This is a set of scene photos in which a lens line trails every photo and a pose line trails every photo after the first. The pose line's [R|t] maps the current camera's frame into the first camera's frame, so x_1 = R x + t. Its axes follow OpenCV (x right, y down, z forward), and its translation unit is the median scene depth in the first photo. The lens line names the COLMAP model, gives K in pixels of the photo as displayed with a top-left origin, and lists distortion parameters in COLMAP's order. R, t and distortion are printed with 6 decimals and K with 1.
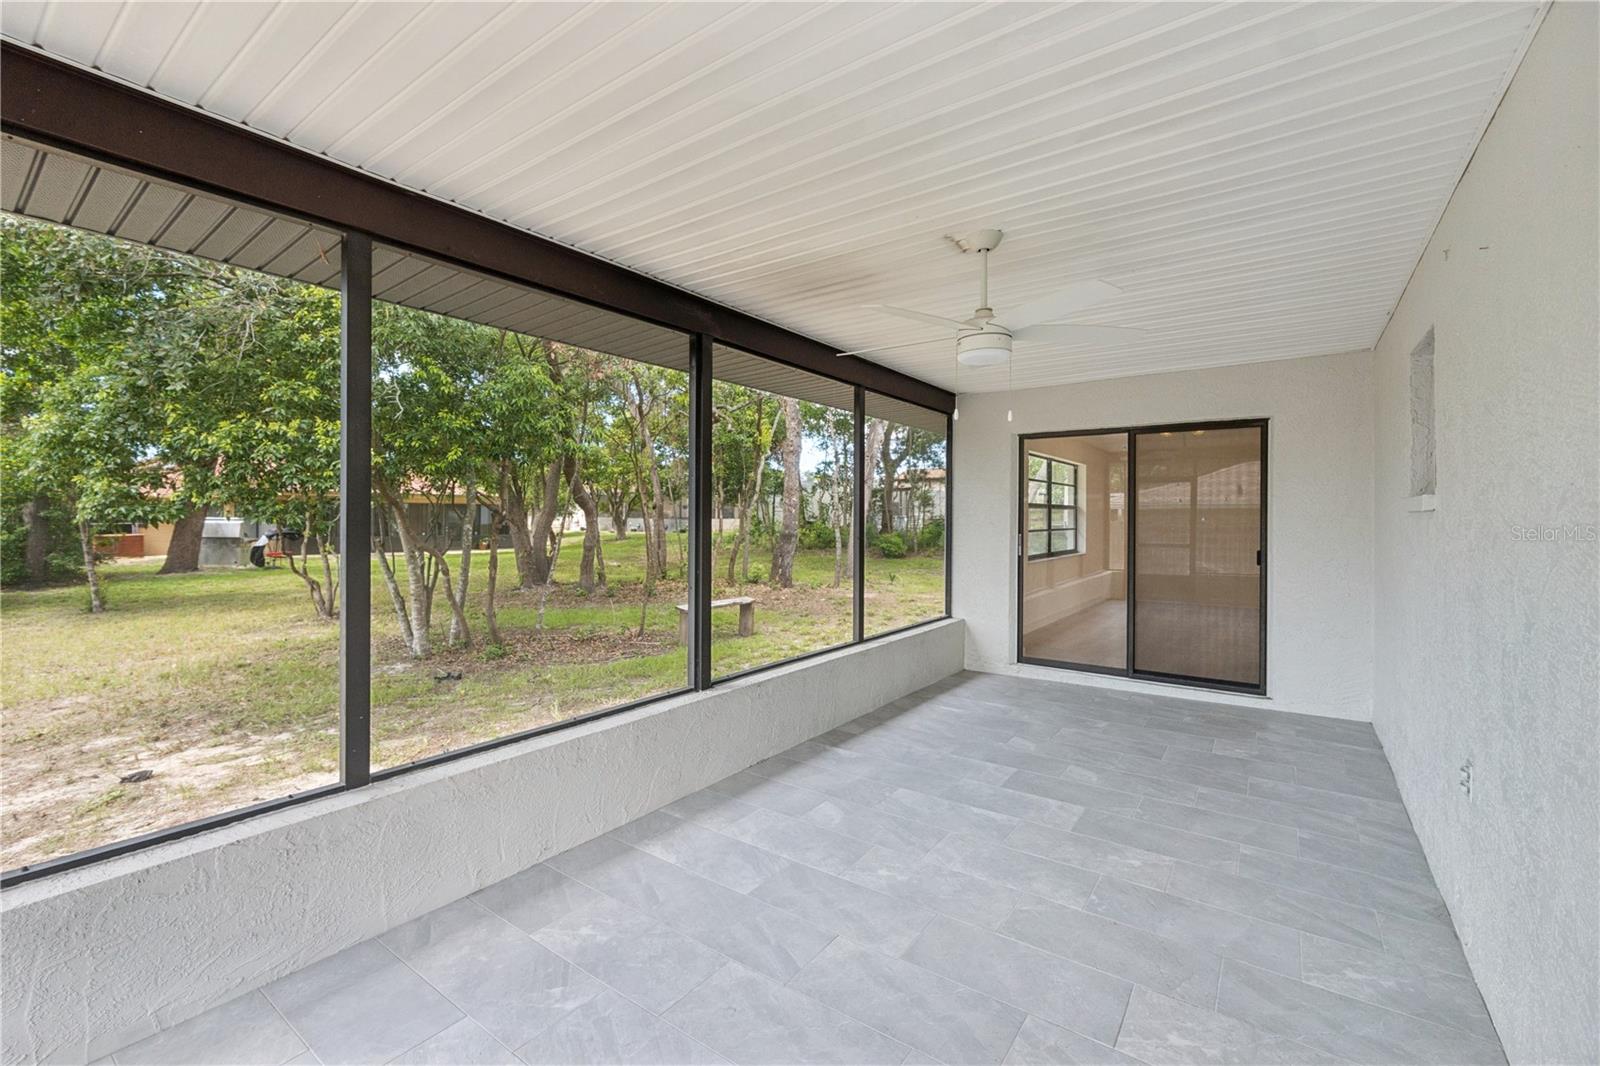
lens RADIAL K [[680.2, 0, 799.2], [0, 680.2, 517.6], [0, 0, 1]] dist [-0.000201, -0.000075]
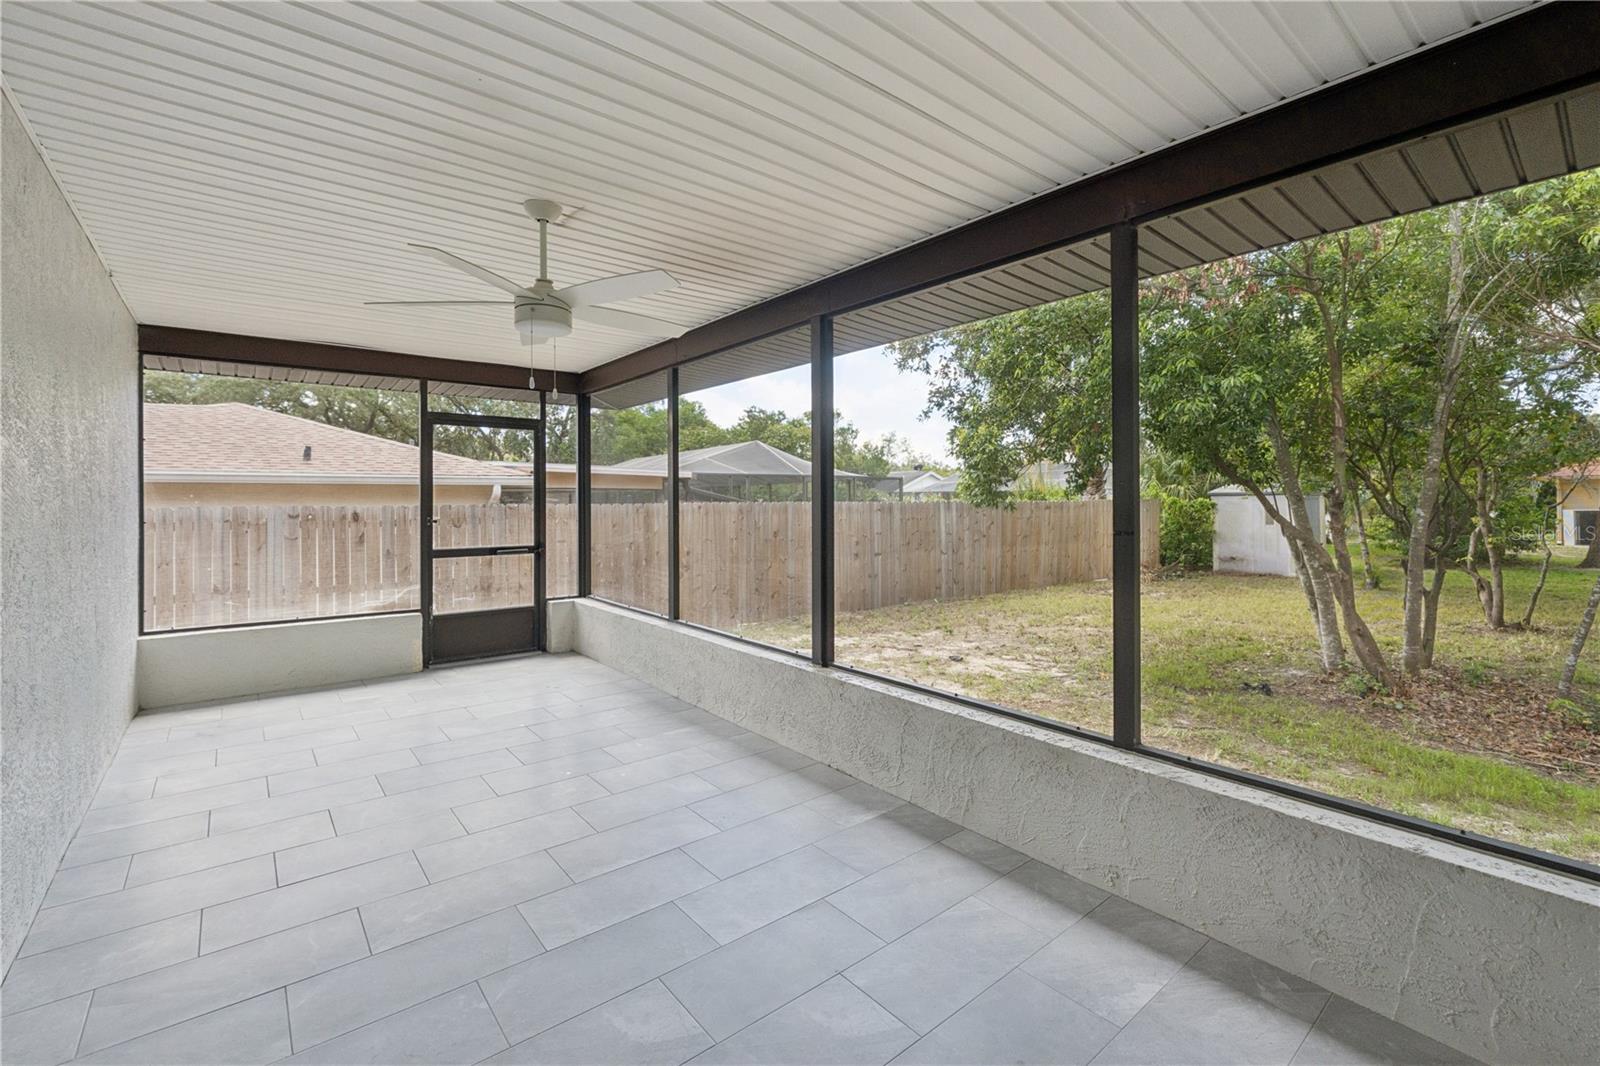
lens RADIAL K [[686.9, 0, 803.7], [0, 686.9, 506.4], [0, 0, 1]] dist [-0.002092, -0.000031]
pose [[-0.246187, 0.000284, -0.969222, 0.696189], [-0.005058, 0.999986, 0.001578, 0.012374], [0.969209, 0.005291, -0.246182, 0.996605]]
